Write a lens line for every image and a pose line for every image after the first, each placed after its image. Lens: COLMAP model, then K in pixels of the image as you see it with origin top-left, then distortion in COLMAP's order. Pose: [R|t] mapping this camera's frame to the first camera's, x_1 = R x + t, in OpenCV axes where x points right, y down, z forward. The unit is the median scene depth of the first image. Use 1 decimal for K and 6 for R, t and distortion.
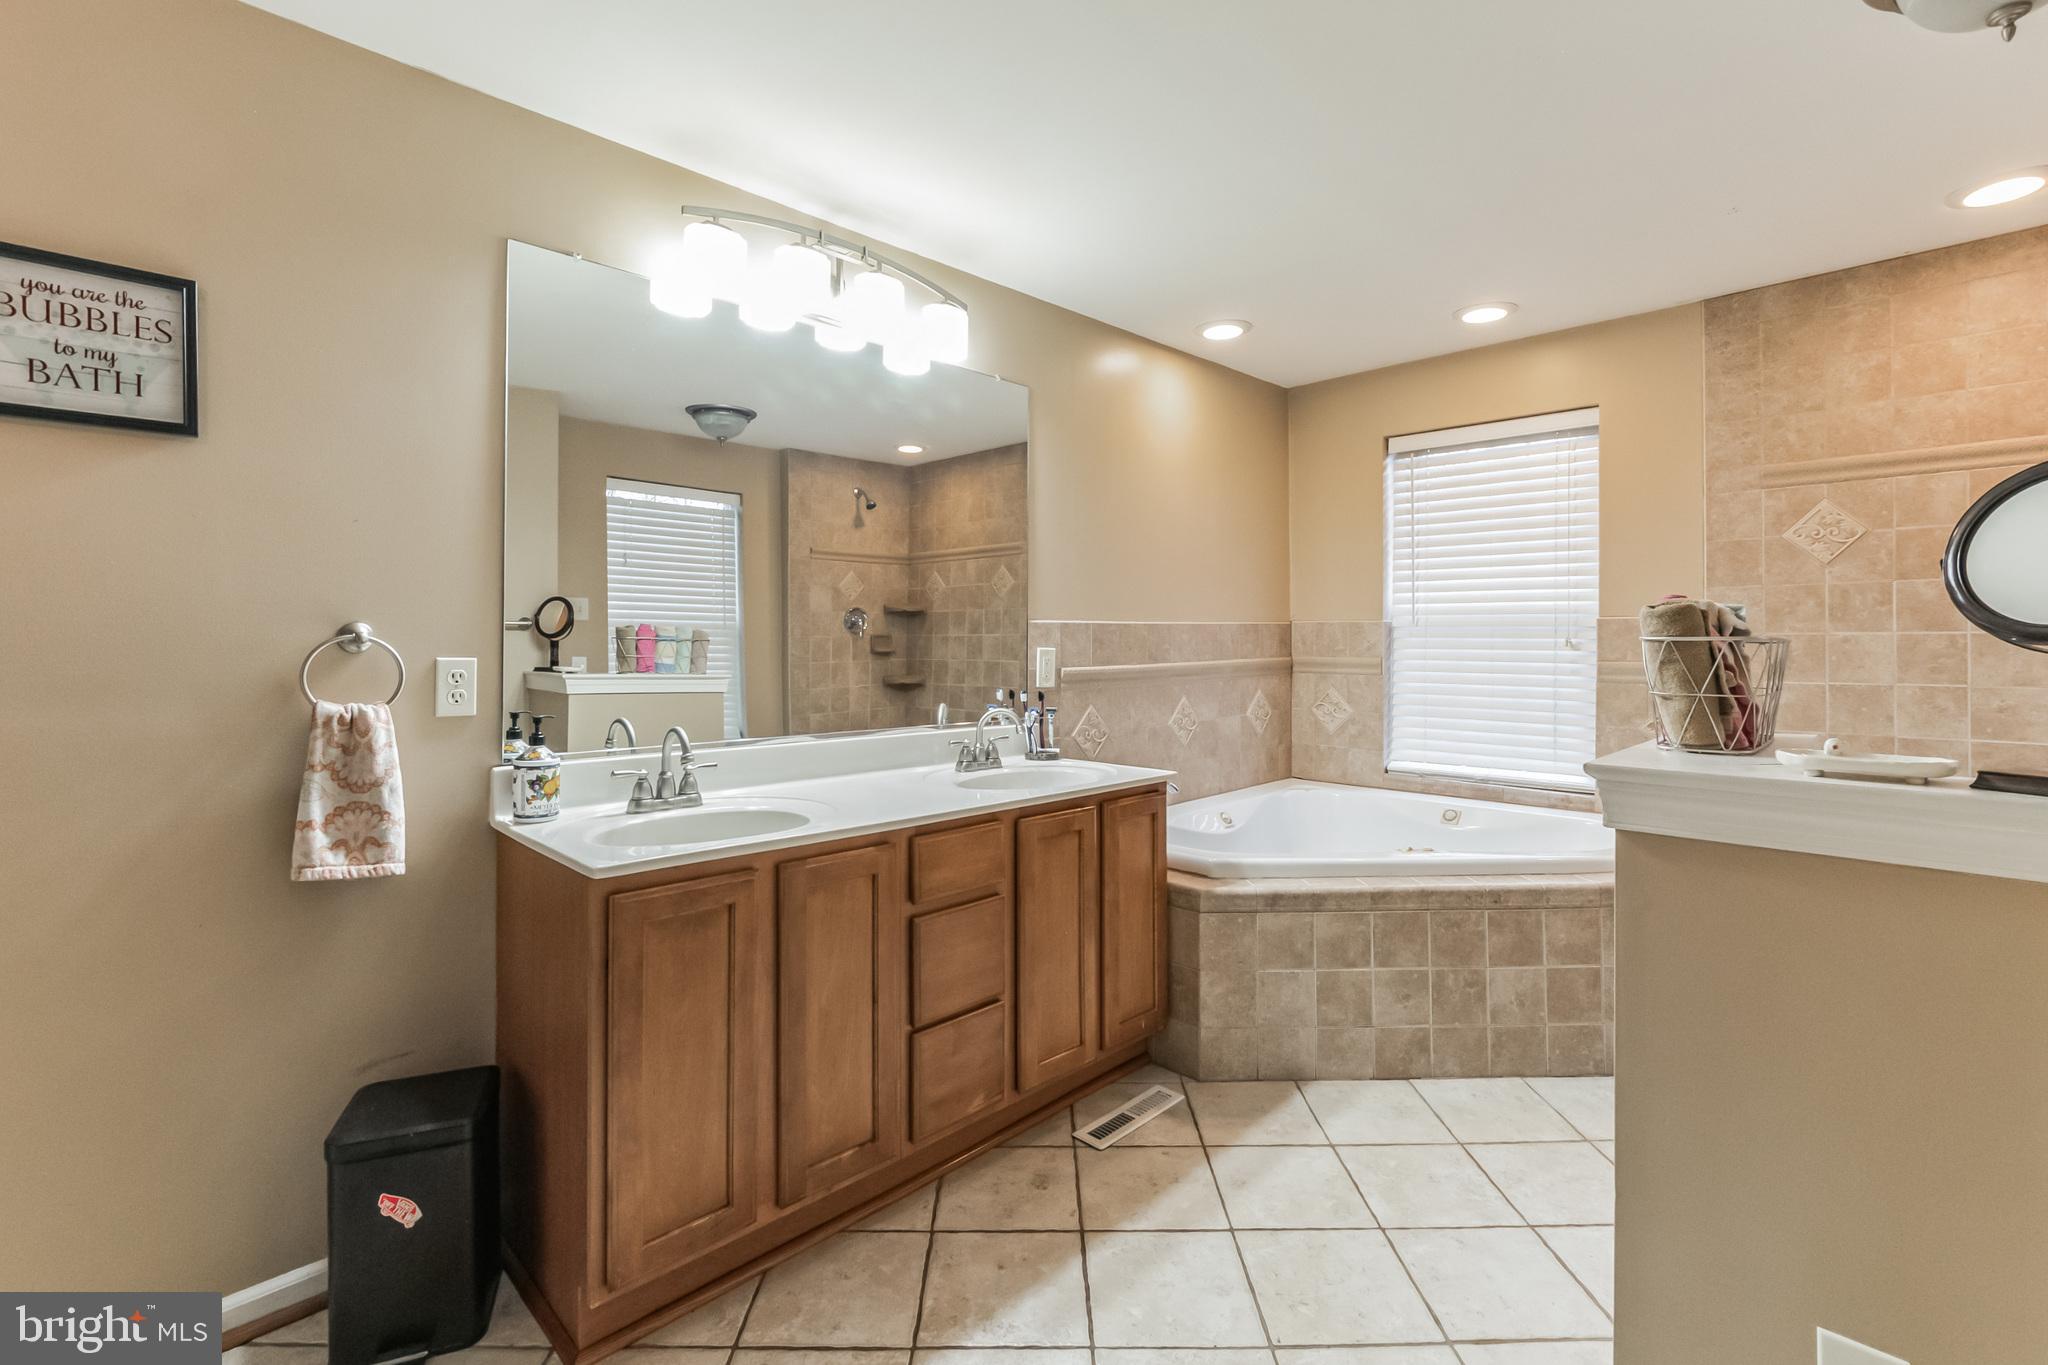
lens RADIAL K [[903.0, 0, 1026.2], [0, 903.0, 637.5], [0, 0, 1]] dist [-0.003112, -0.000397]
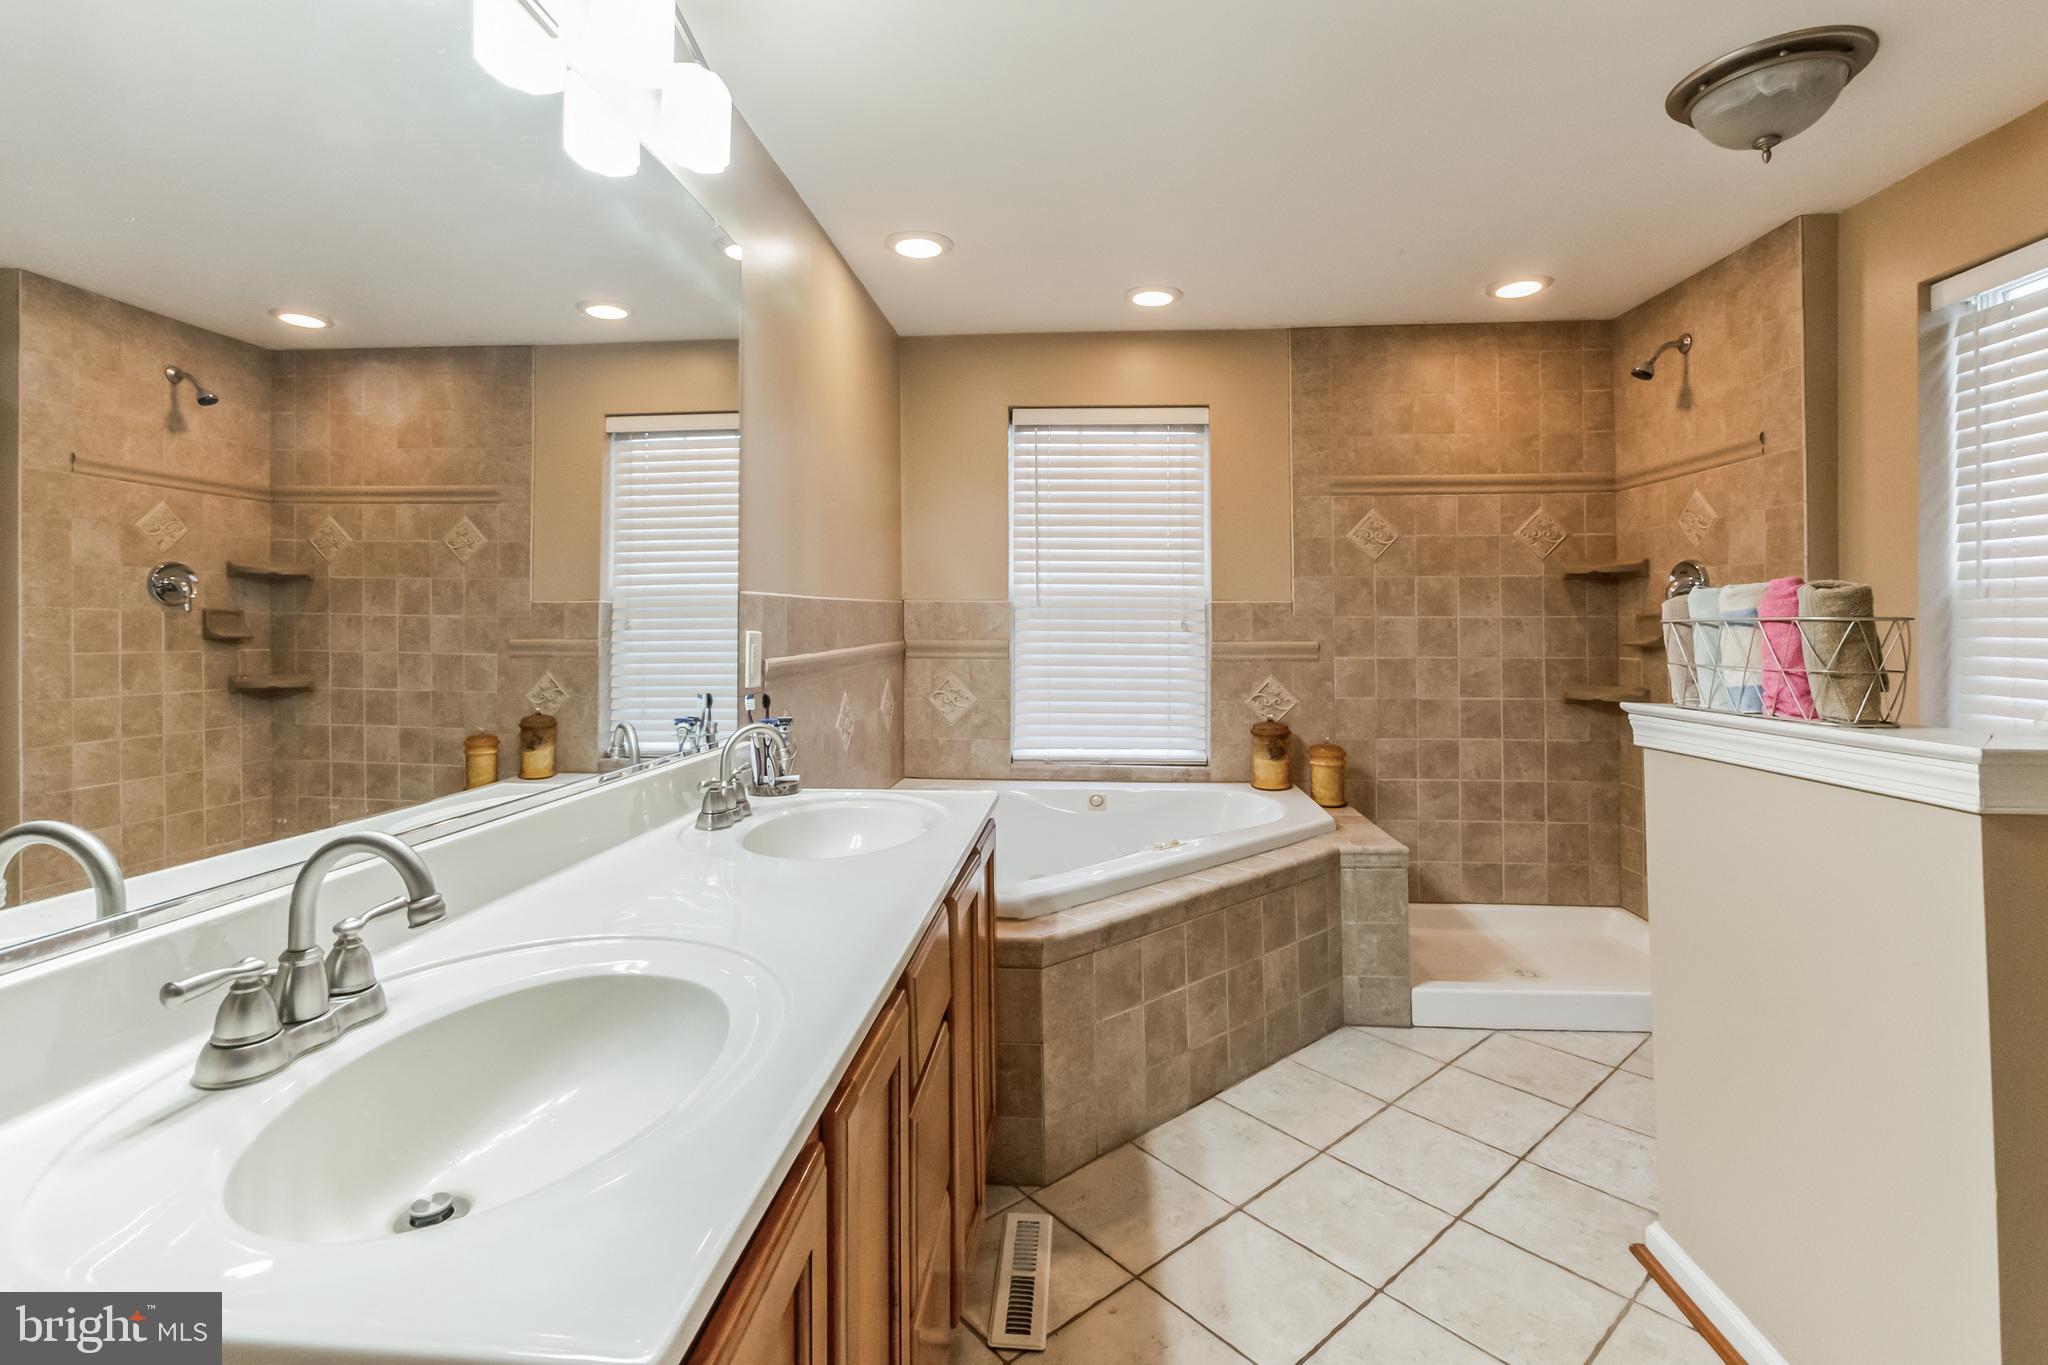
lens RADIAL K [[919.3, 0, 1022.2], [0, 919.3, 612.8], [0, 0, 1]] dist [-0.041744, 0.026237]
pose [[0.767948, 0.012940, 0.640381, -0.265276], [-0.005843, 0.999896, -0.013197, 0.008324], [-0.640485, 0.006393, 0.767944, 0.331497]]
